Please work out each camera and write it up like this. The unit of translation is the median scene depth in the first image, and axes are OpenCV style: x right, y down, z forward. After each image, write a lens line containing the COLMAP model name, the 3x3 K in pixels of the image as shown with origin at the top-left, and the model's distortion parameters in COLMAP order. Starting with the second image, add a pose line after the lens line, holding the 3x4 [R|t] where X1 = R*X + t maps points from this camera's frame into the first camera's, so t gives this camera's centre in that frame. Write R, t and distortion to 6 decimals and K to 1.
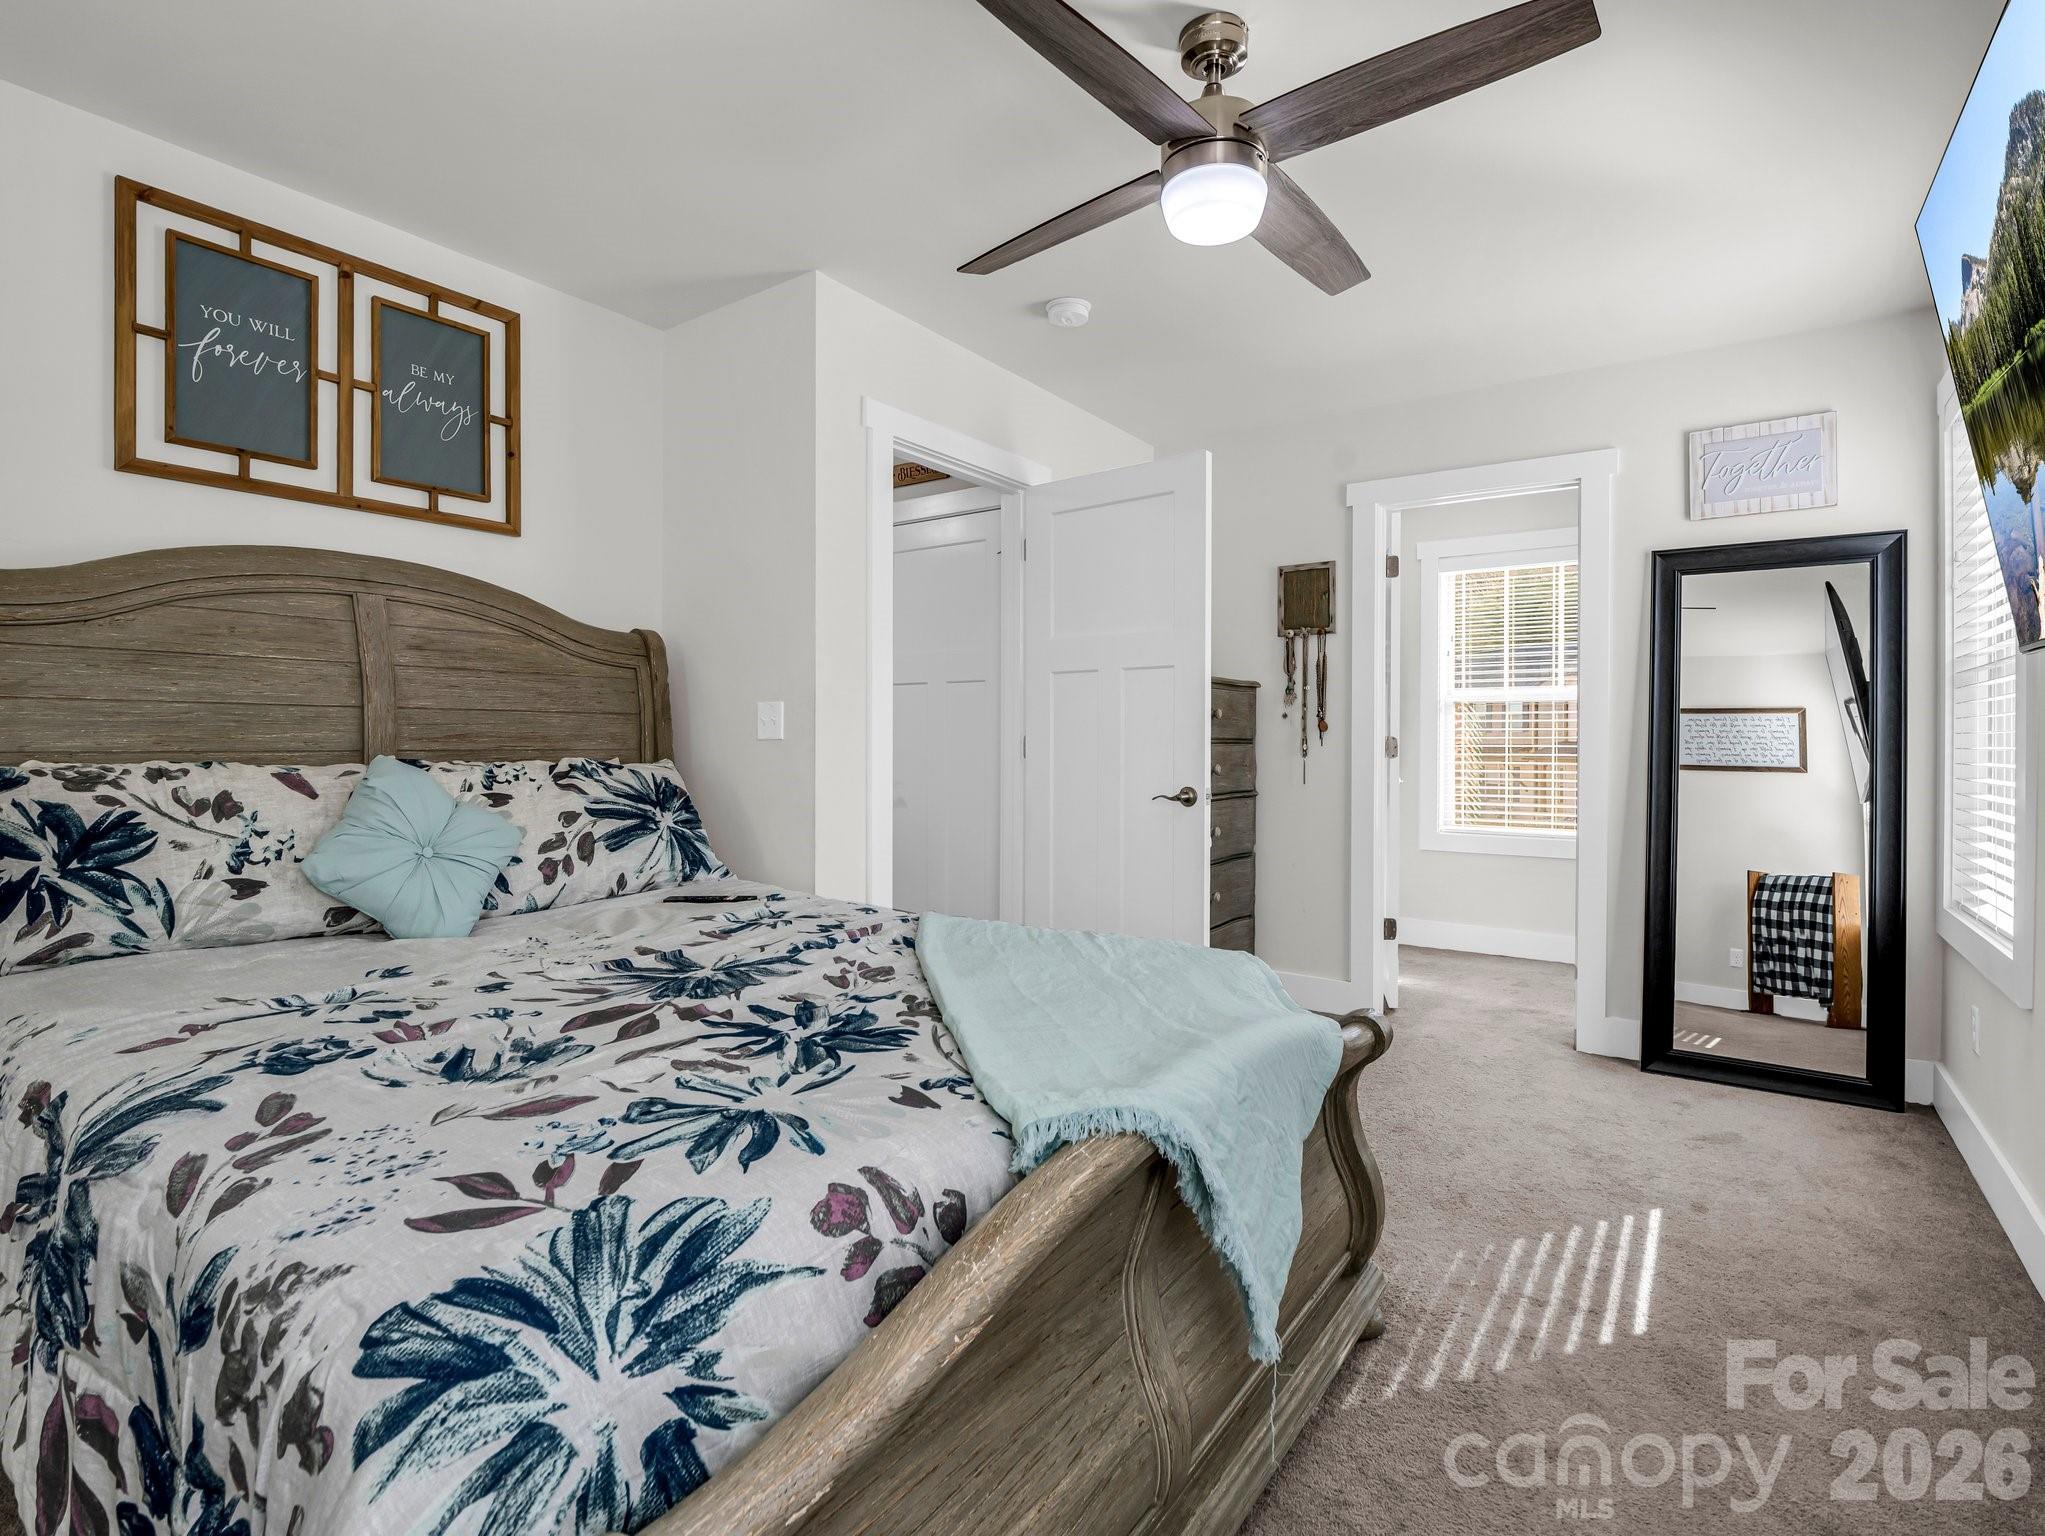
lens RADIAL K [[1009.0, 0, 1021.5], [0, 1009.0, 739.3], [0, 0, 1]] dist [-0.013119, 0.000421]
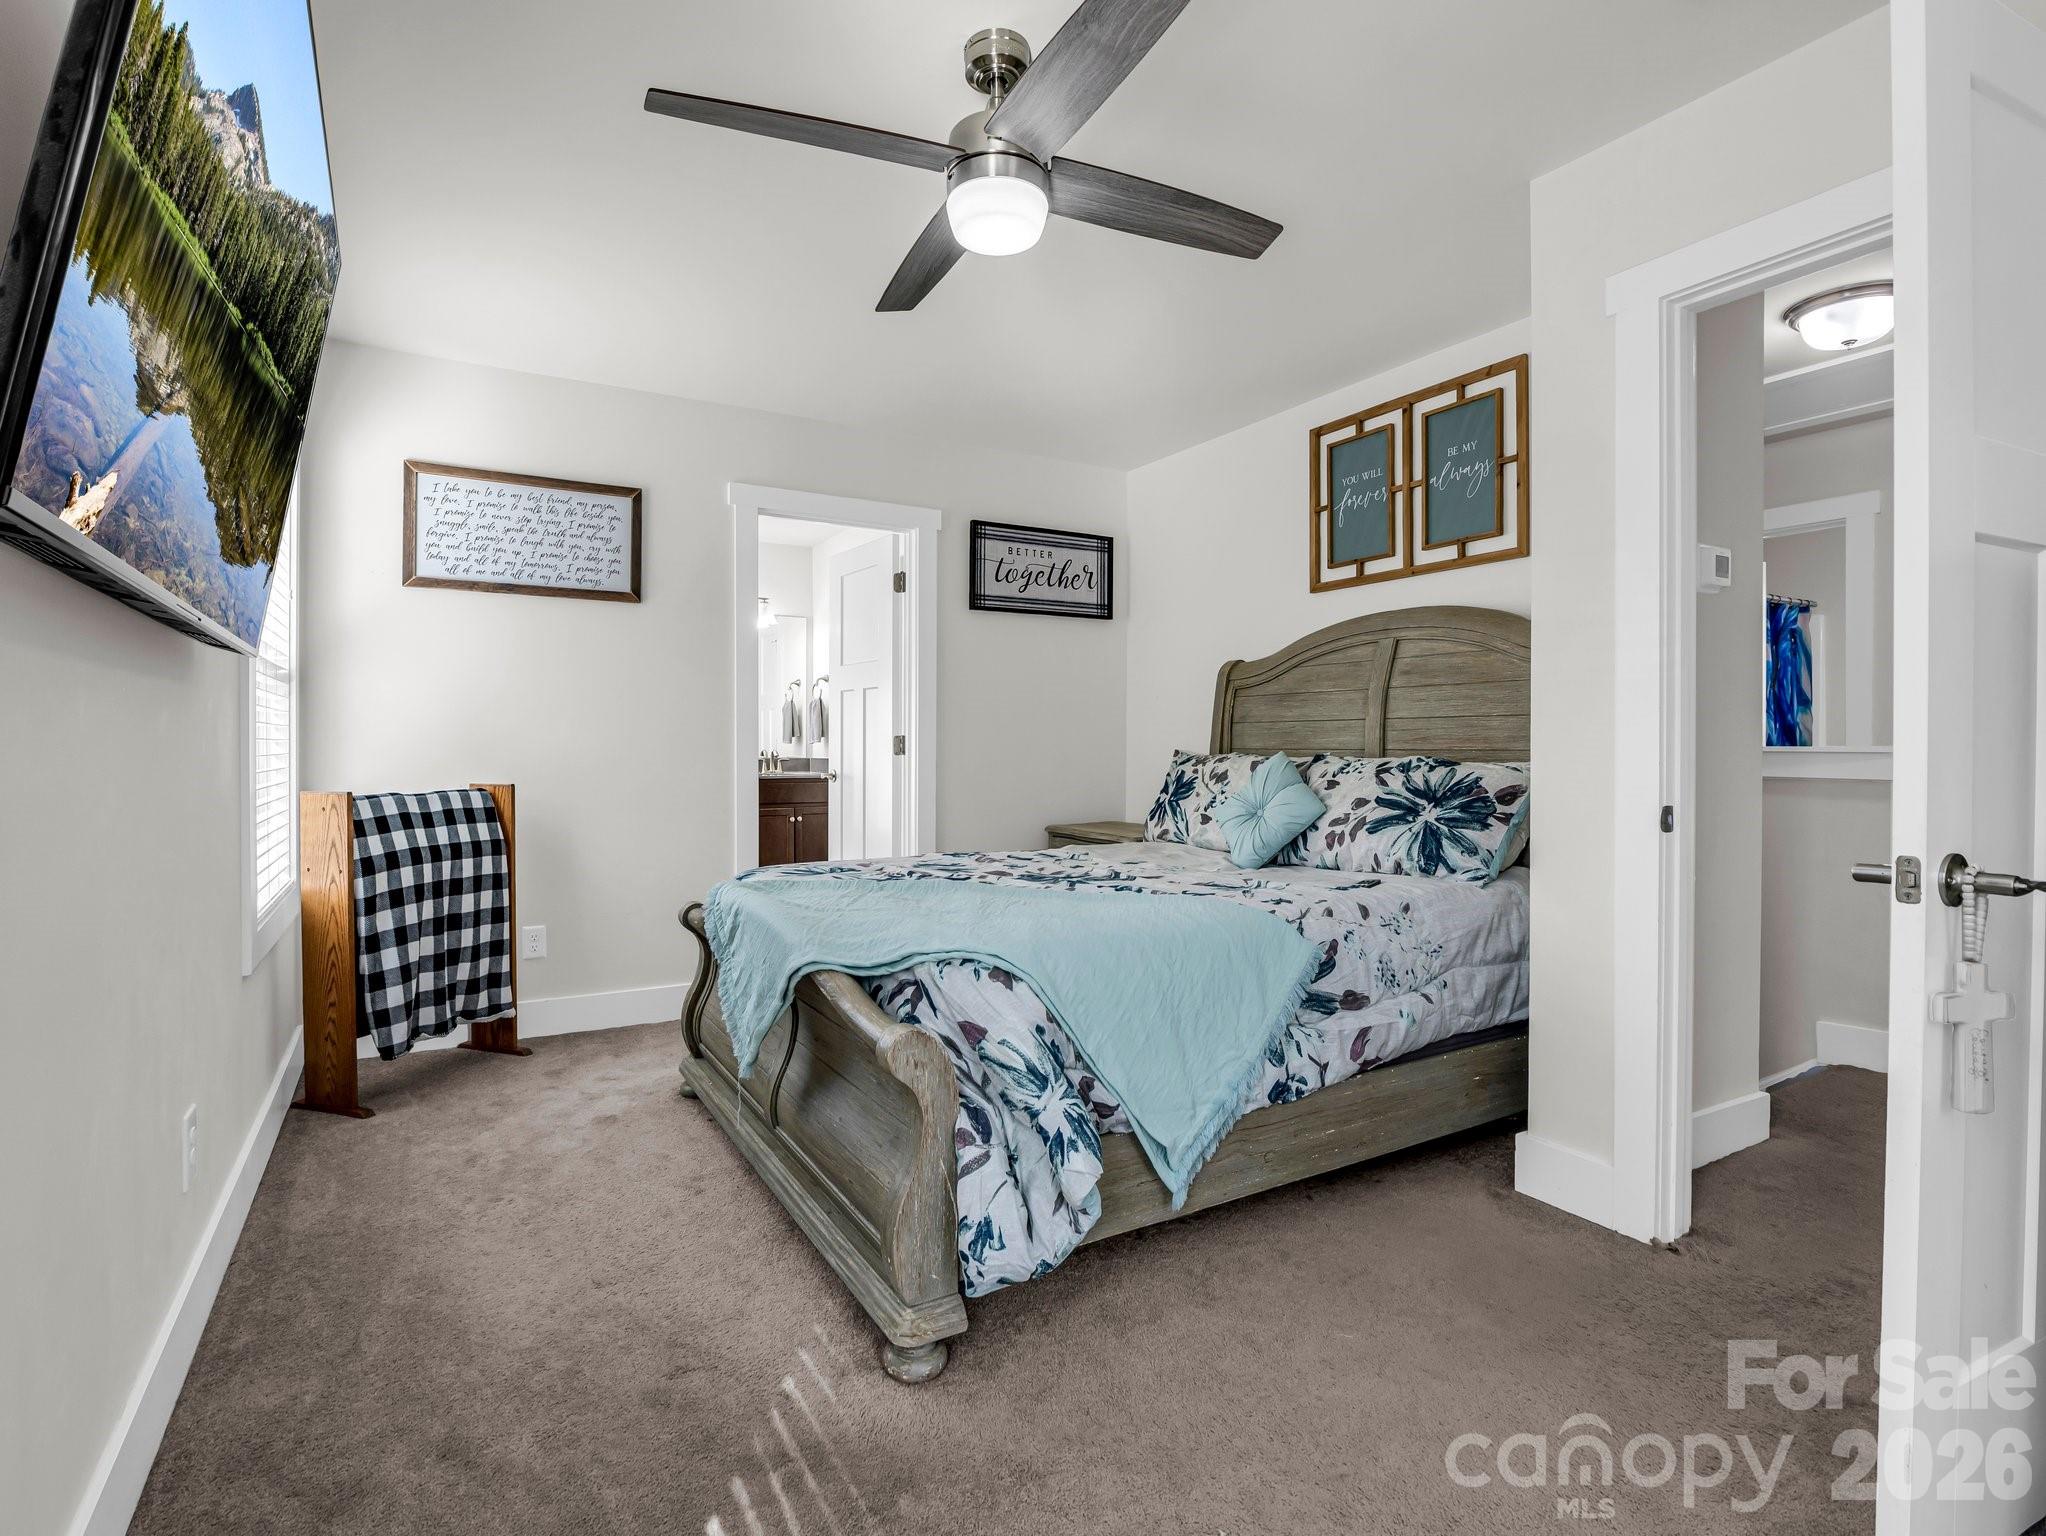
lens RADIAL K [[1012.3, 0, 1011.4], [0, 1012.3, 760.0], [0, 0, 1]] dist [-0.031010, 0.007949]
pose [[-0.414941, 0.009870, -0.909795, 0.924622], [-0.000810, 0.999937, 0.011218, 0.011289], [0.909848, 0.005392, -0.414906, 1.191461]]
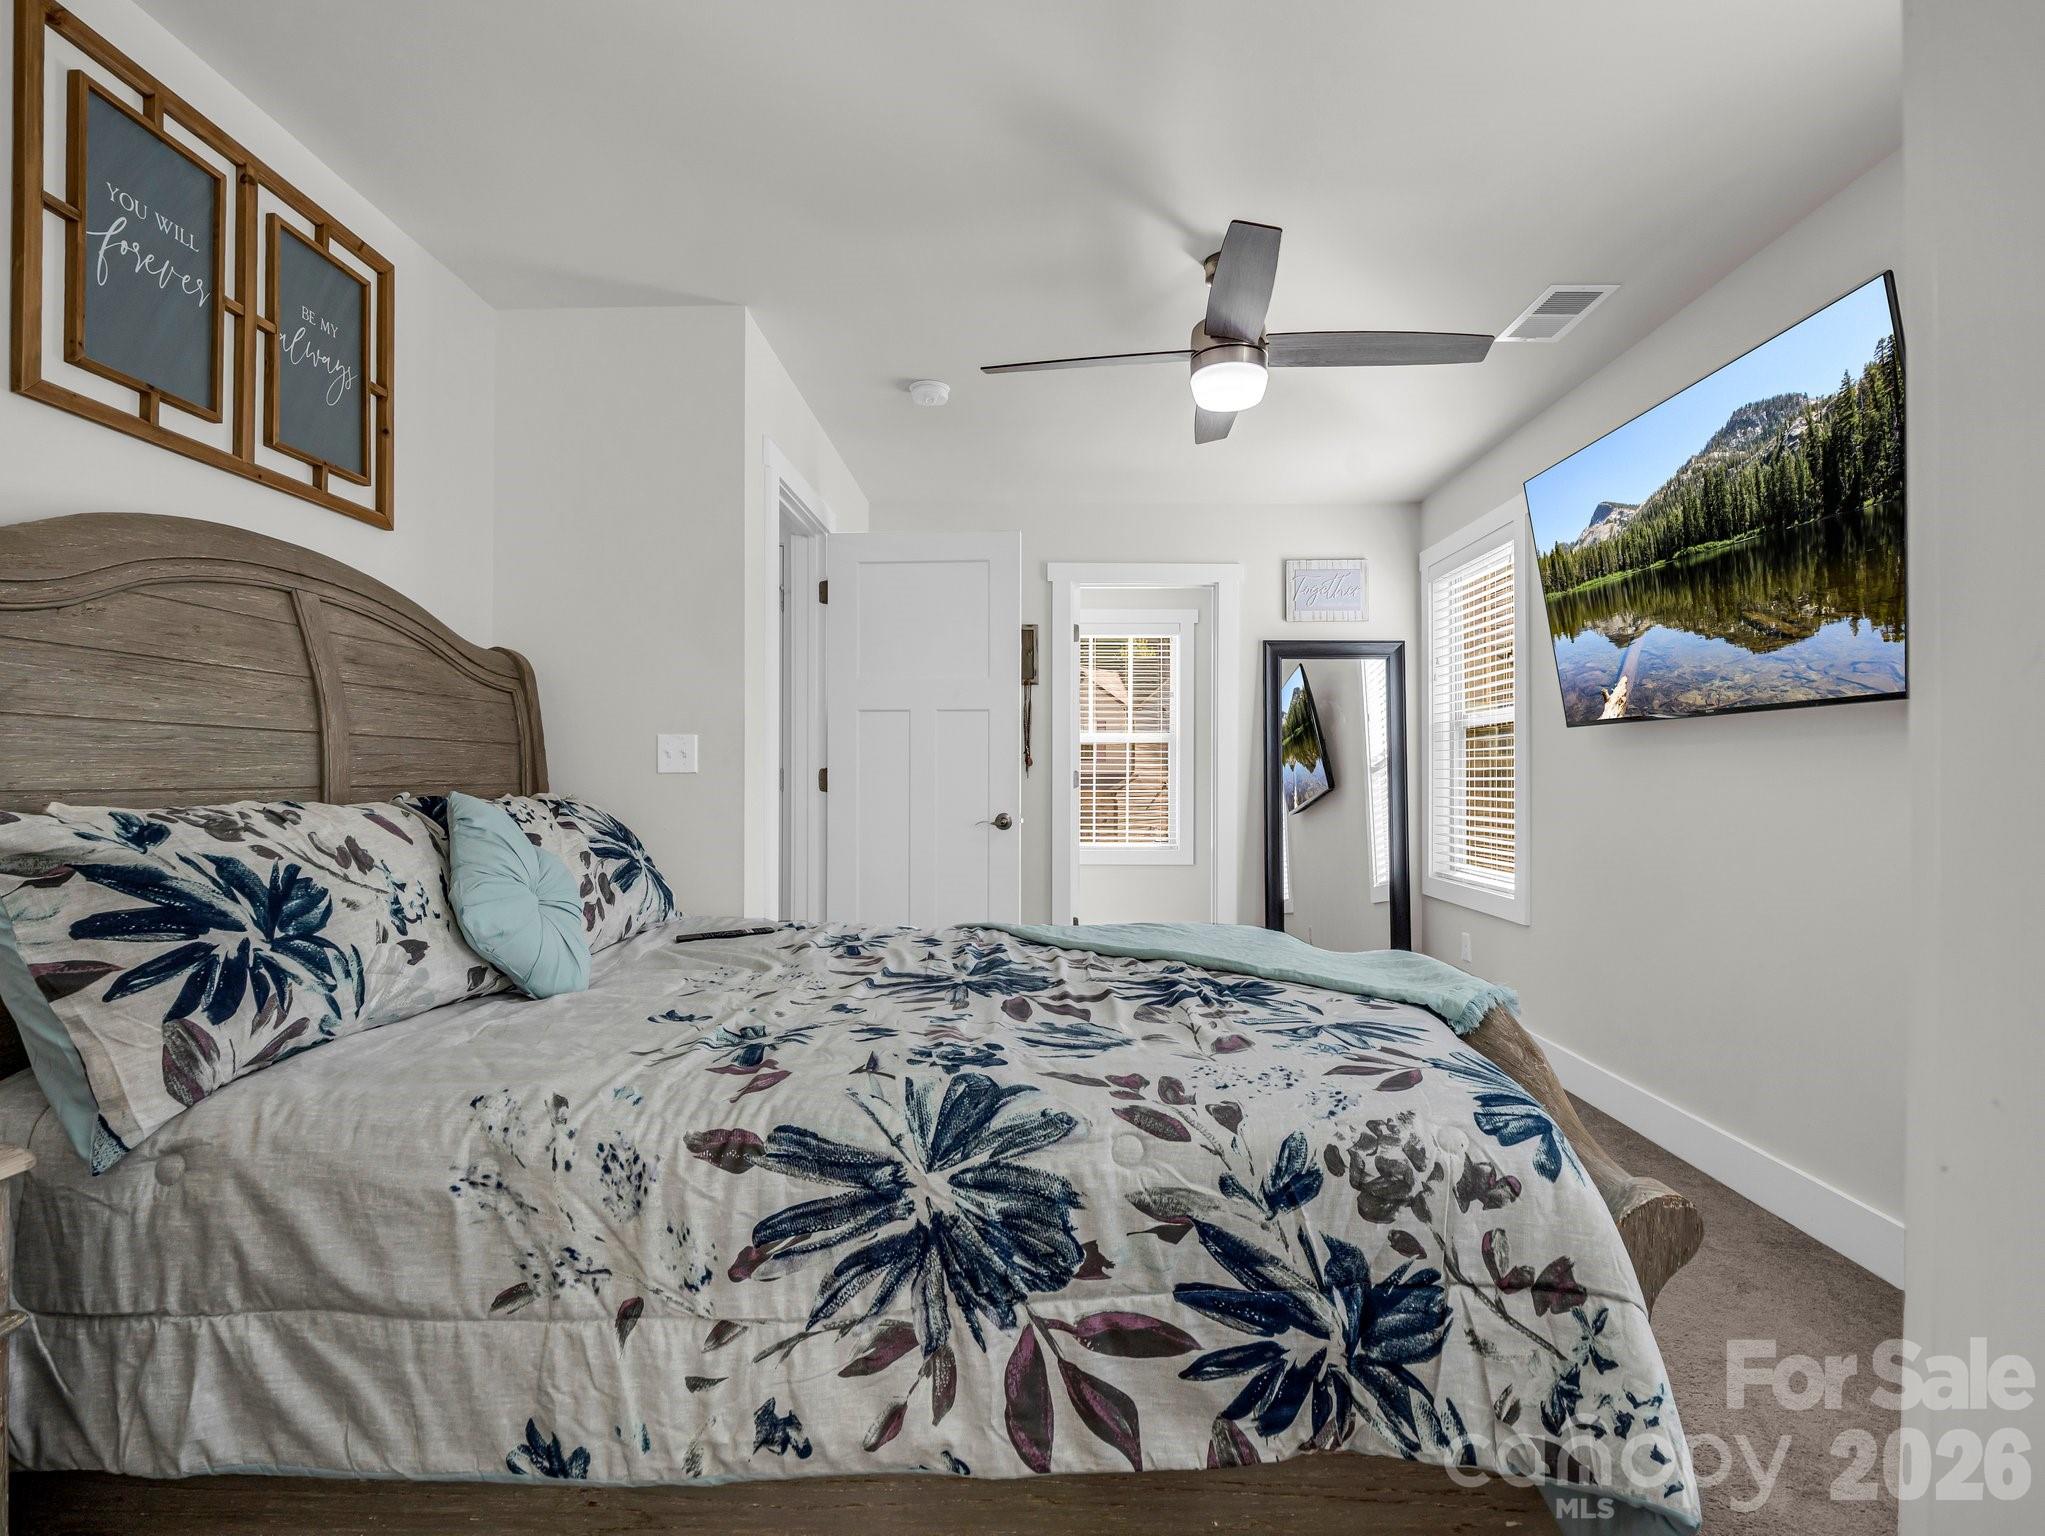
lens RADIAL K [[1014.8, 0, 1031.3], [0, 1014.8, 764.2], [0, 0, 1]] dist [-0.011182, 0.000471]
pose [[0.824566, 0.004739, 0.565746, -0.674770], [-0.000467, 0.999970, -0.007695, -0.001010], [-0.565766, 0.006081, 0.824543, 0.008092]]
